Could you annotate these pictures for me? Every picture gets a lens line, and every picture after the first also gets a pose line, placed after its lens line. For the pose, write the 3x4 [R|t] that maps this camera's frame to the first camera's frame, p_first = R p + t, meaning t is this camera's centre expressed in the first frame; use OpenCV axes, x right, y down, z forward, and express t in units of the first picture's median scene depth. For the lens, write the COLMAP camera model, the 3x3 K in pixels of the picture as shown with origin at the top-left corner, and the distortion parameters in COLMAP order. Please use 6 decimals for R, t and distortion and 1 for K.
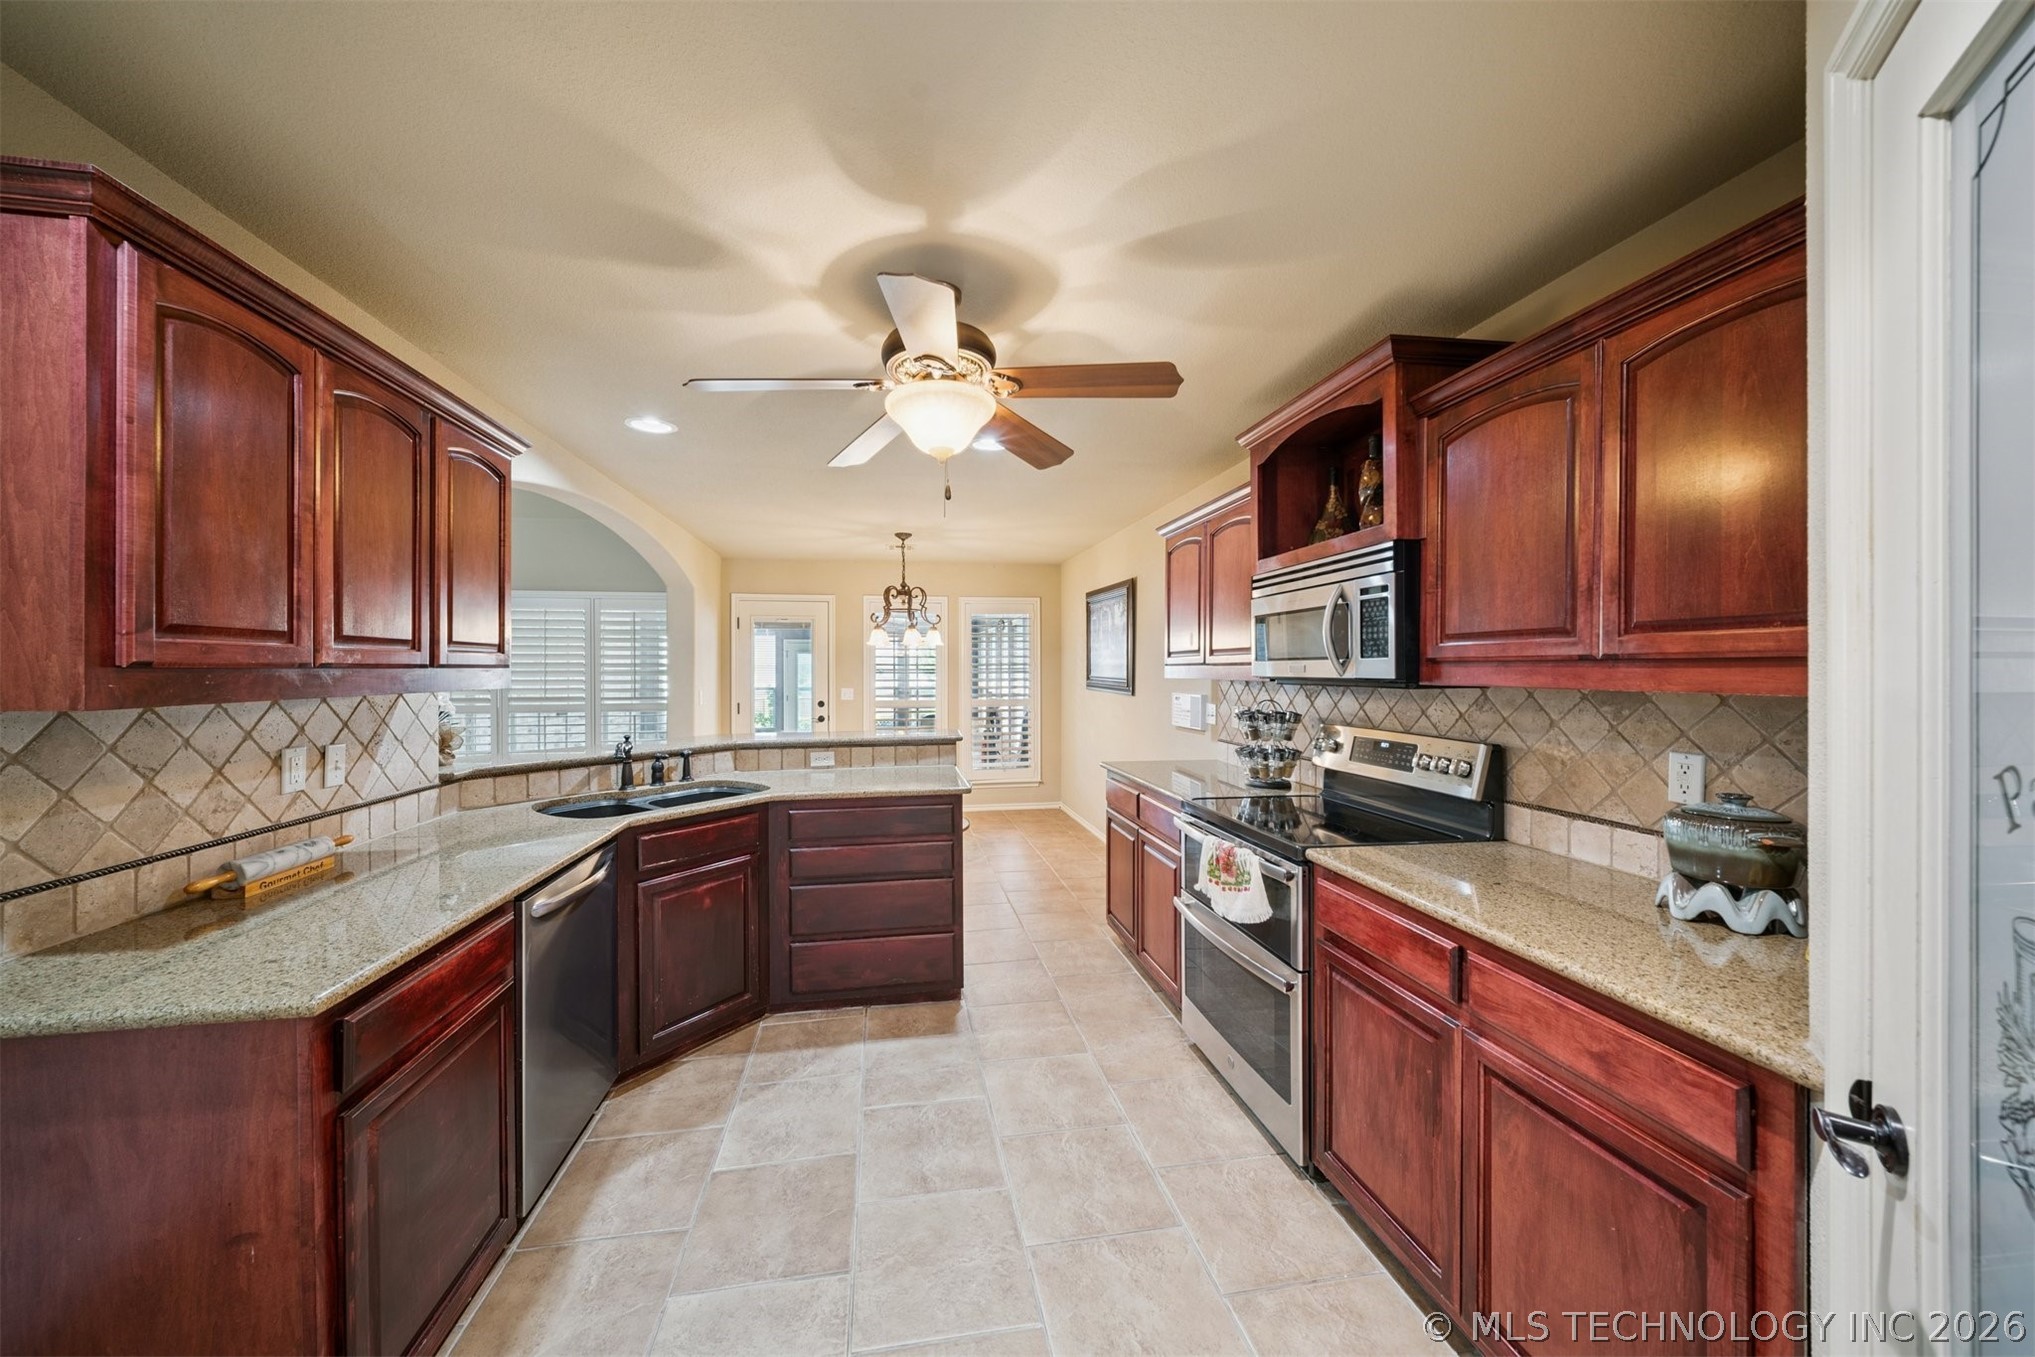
lens RADIAL K [[711.6, 0, 988.6], [0, 711.6, 666.6], [0, 0, 1]] dist [0.008352, -0.003291]
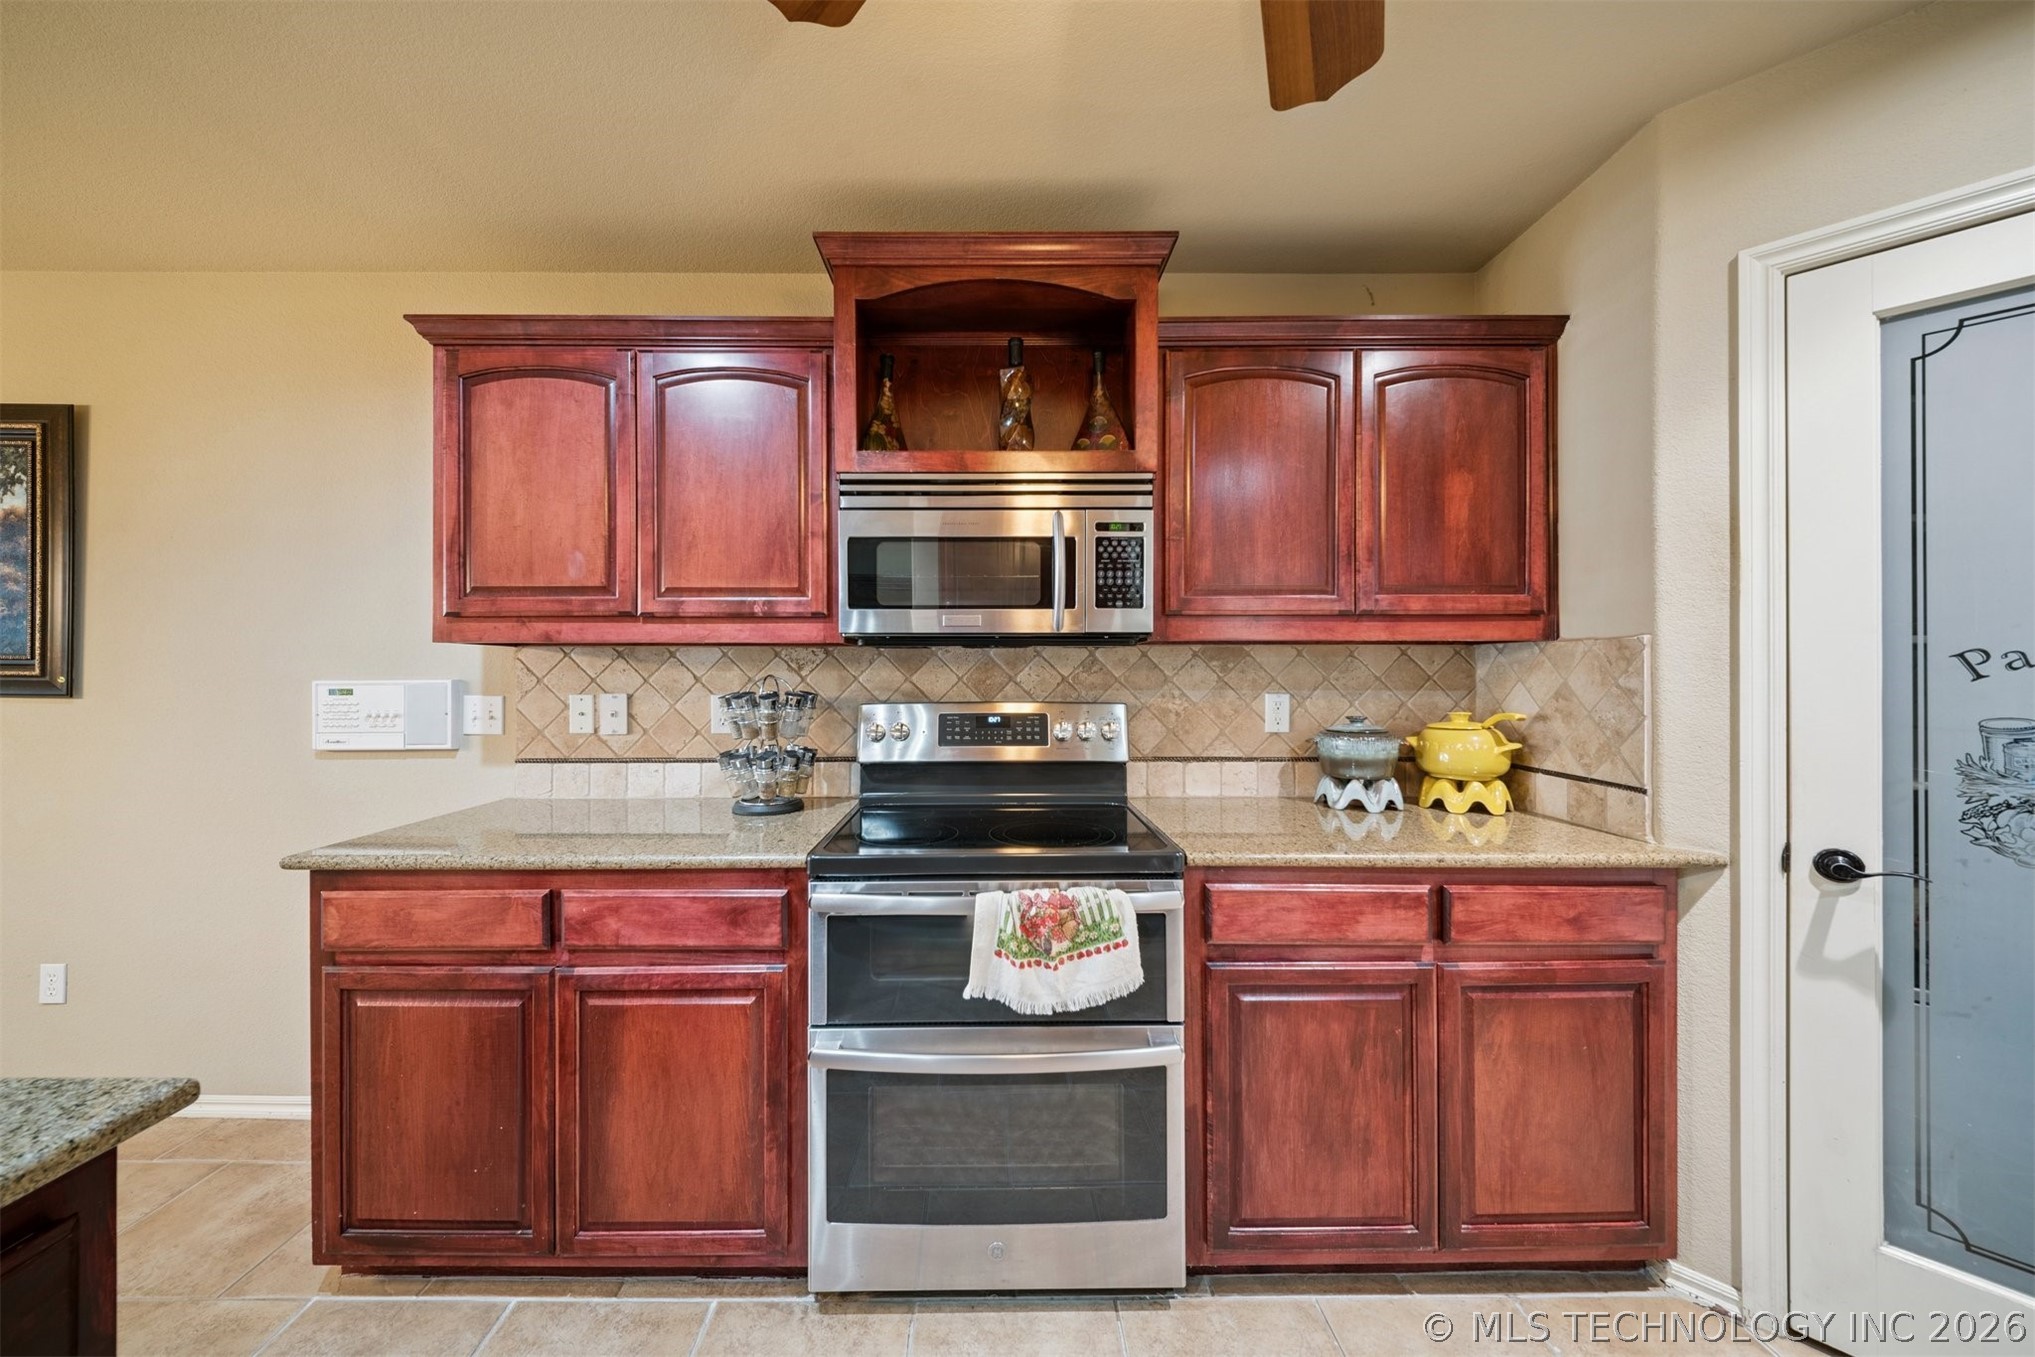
lens RADIAL K [[711.6, 0, 997.3], [0, 711.6, 667.3], [0, 0, 1]] dist [0.008352, -0.003291]
pose [[0.148891, 0.000088, 0.988854, -0.303453], [-0.000641, 1.000000, 0.000008, 0.056973], [-0.988853, -0.000635, 0.148891, 1.017074]]
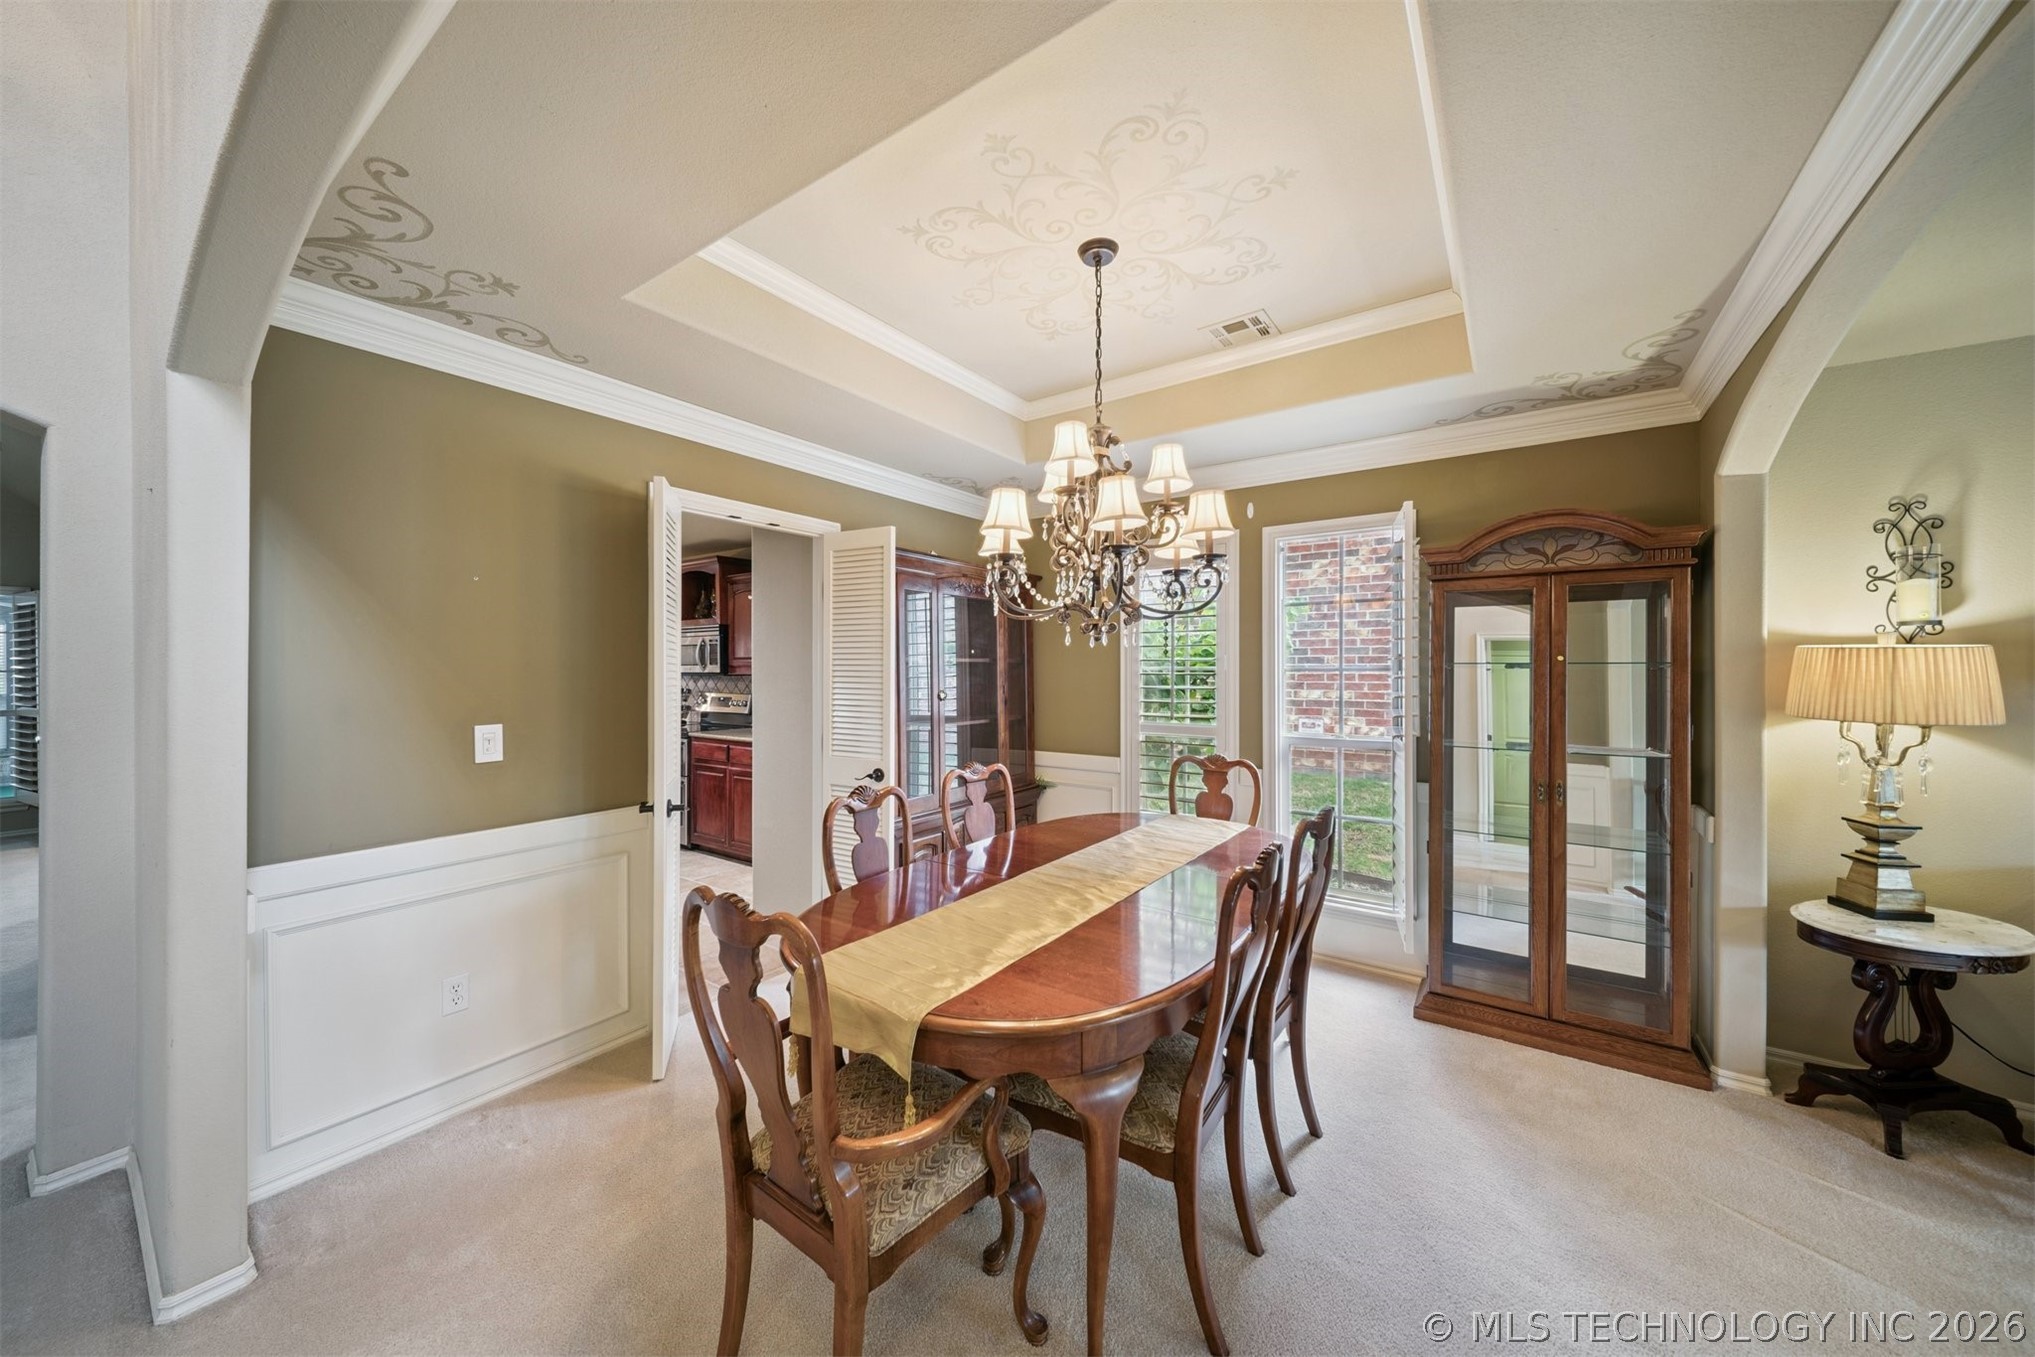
lens RADIAL K [[711.6, 0, 1014.3], [0, 711.6, 671.0], [0, 0, 1]] dist [0.008352, -0.003291]
pose [[0.692971, -0.012696, 0.720854, -0.642123], [0.005317, 0.999908, 0.012499, -0.017928], [-0.720946, -0.004828, 0.692974, -1.745397]]
